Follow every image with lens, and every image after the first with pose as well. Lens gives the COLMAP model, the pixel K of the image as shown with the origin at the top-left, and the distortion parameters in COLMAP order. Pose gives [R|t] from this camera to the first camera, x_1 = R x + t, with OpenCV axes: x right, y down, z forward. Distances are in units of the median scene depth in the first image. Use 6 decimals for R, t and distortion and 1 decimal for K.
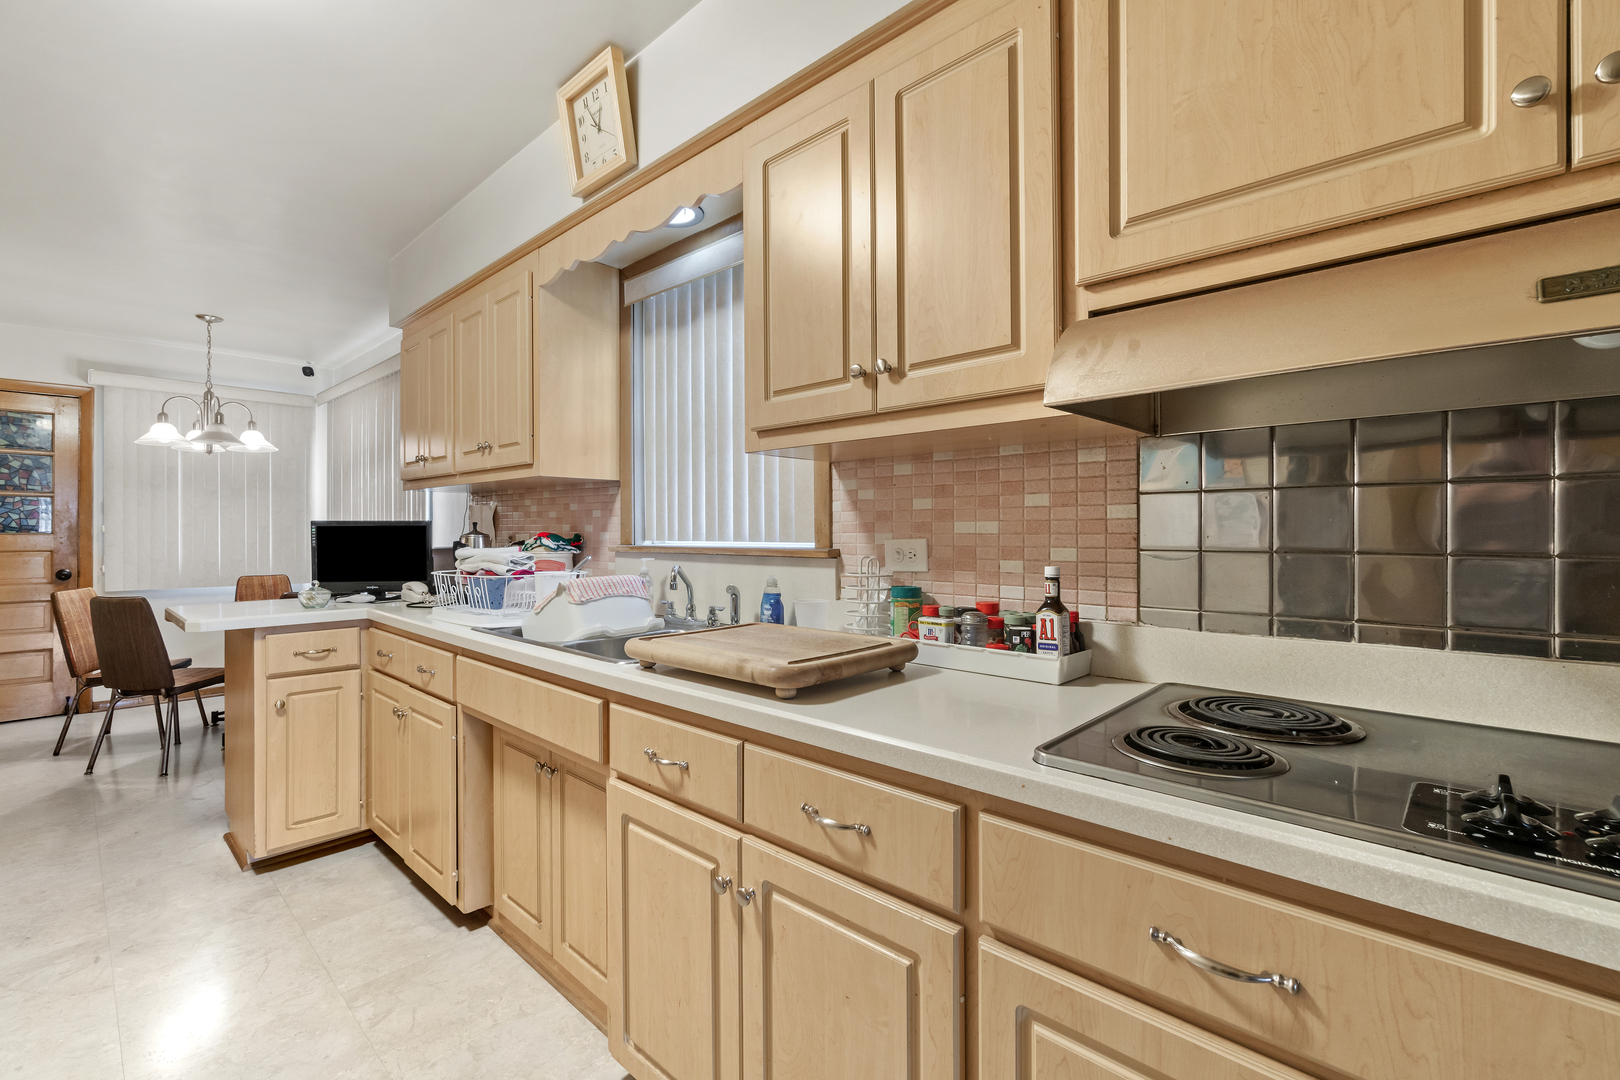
lens RADIAL K [[709.2, 0, 803.0], [0, 709.2, 531.6], [0, 0, 1]] dist [-0.002608, -0.001096]
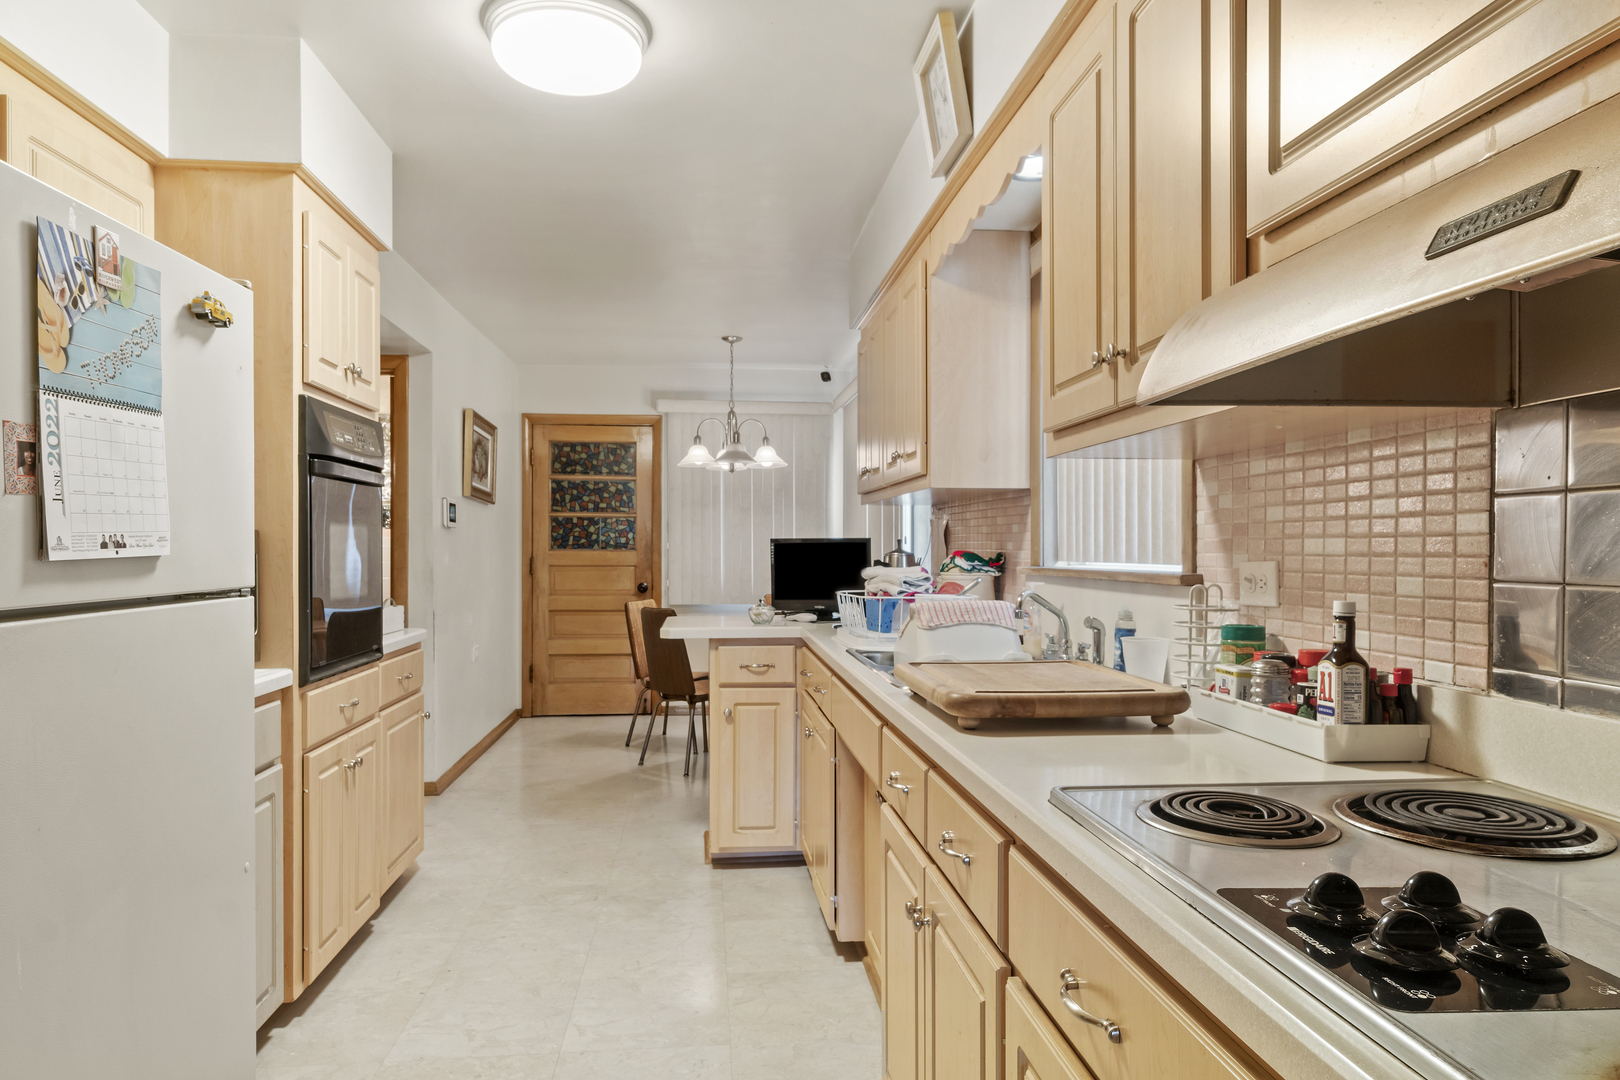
lens RADIAL K [[1024.6, 0, 788.8], [0, 1024.6, 560.9], [0, 0, 1]] dist [-0.001799, -0.000327]
pose [[0.747661, 0.009926, -0.664006, 0.341946], [-0.002460, 0.999923, 0.012178, -0.001455], [0.664076, -0.007471, 0.747628, -0.082724]]
